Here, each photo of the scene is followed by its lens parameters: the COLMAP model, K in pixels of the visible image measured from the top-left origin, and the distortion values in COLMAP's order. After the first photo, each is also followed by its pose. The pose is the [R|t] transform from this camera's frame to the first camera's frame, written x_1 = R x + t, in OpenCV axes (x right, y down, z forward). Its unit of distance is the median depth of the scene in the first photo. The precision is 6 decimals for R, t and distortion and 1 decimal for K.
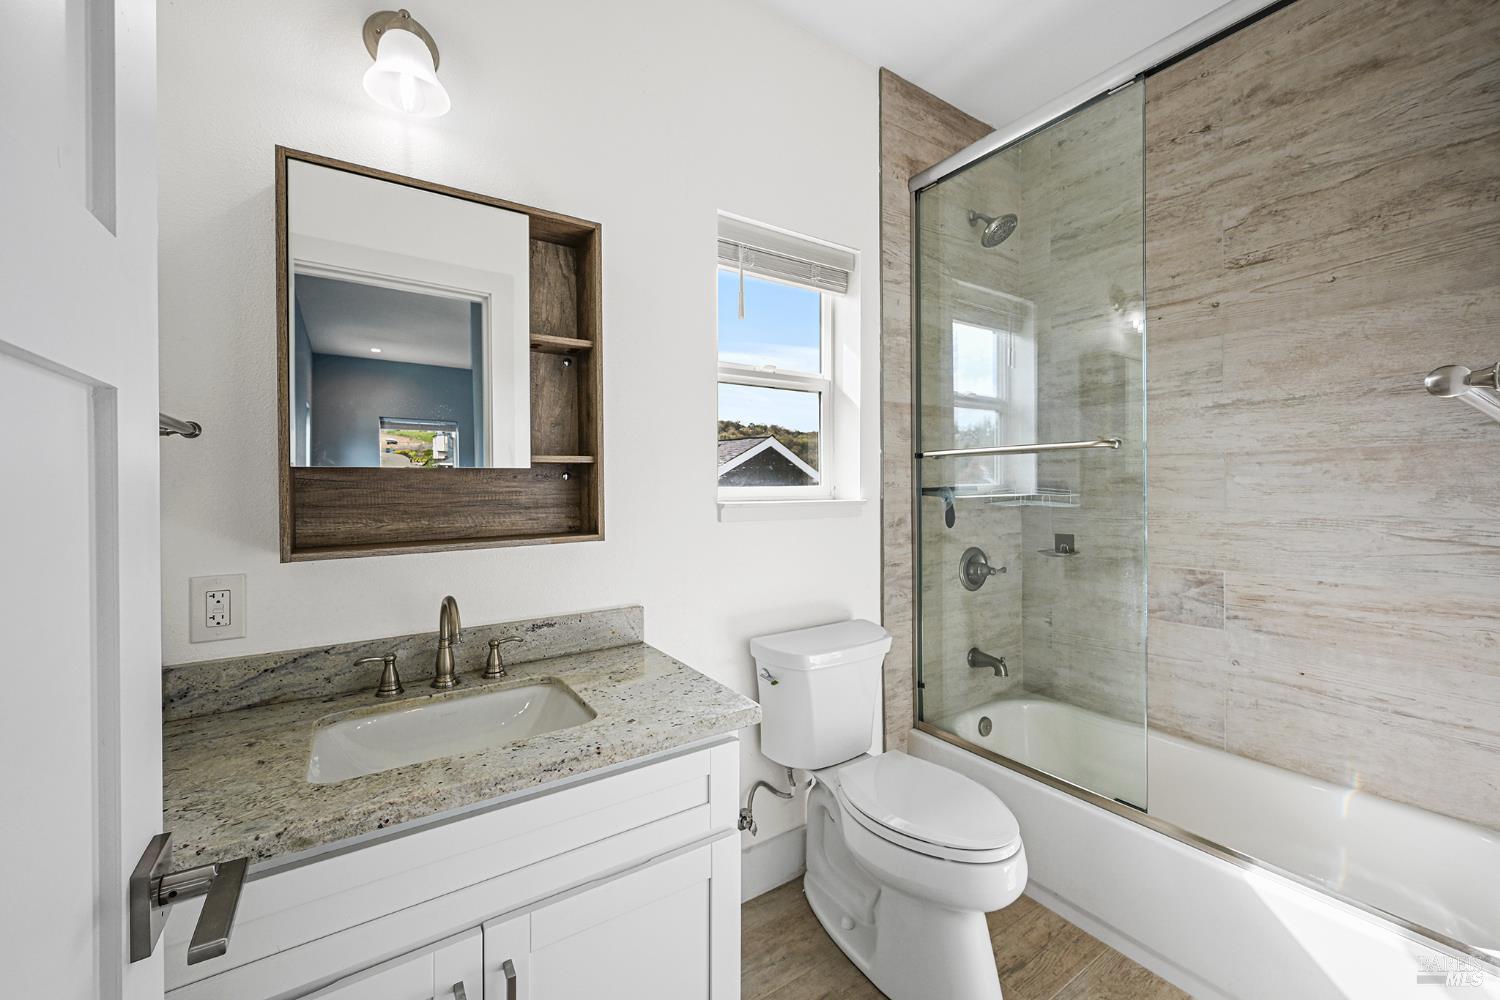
lens RADIAL K [[598.2, 0, 753.6], [0, 598.2, 495.3], [0, 0, 1]] dist [-0.010054, 0.000197]
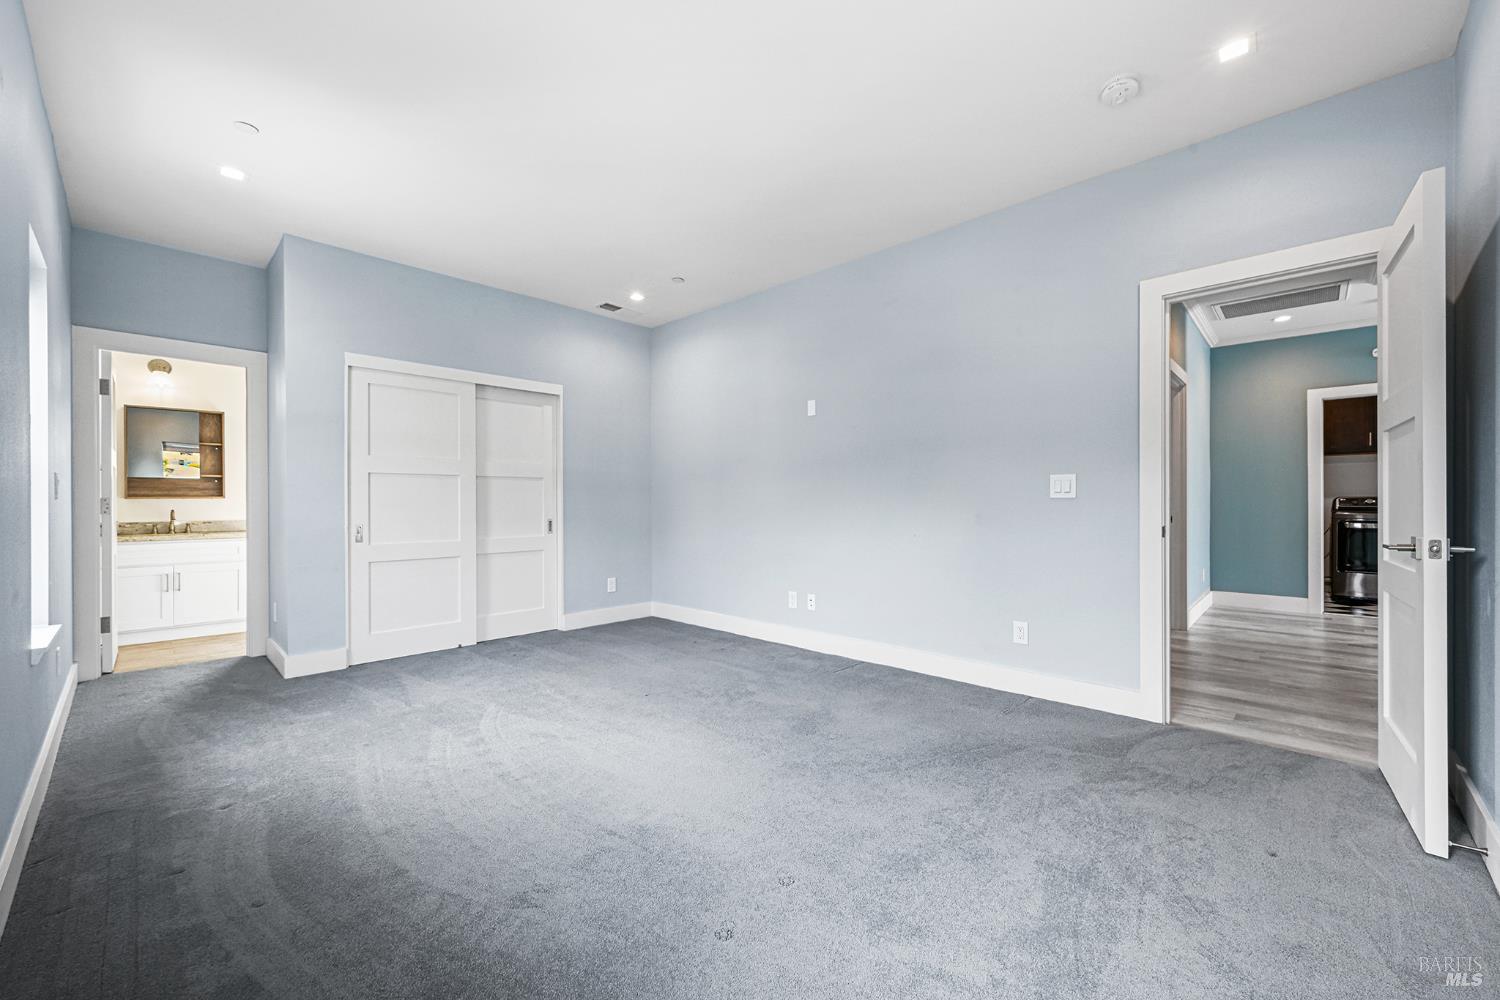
lens RADIAL K [[598.2, 0, 753.6], [0, 598.2, 495.3], [0, 0, 1]] dist [-0.010054, 0.000197]
pose [[0.977233, 0.006057, 0.212083, 2.257929], [-0.002678, 0.999865, -0.016212, 0.112833], [-0.212152, 0.015275, 0.977117, -3.416226]]
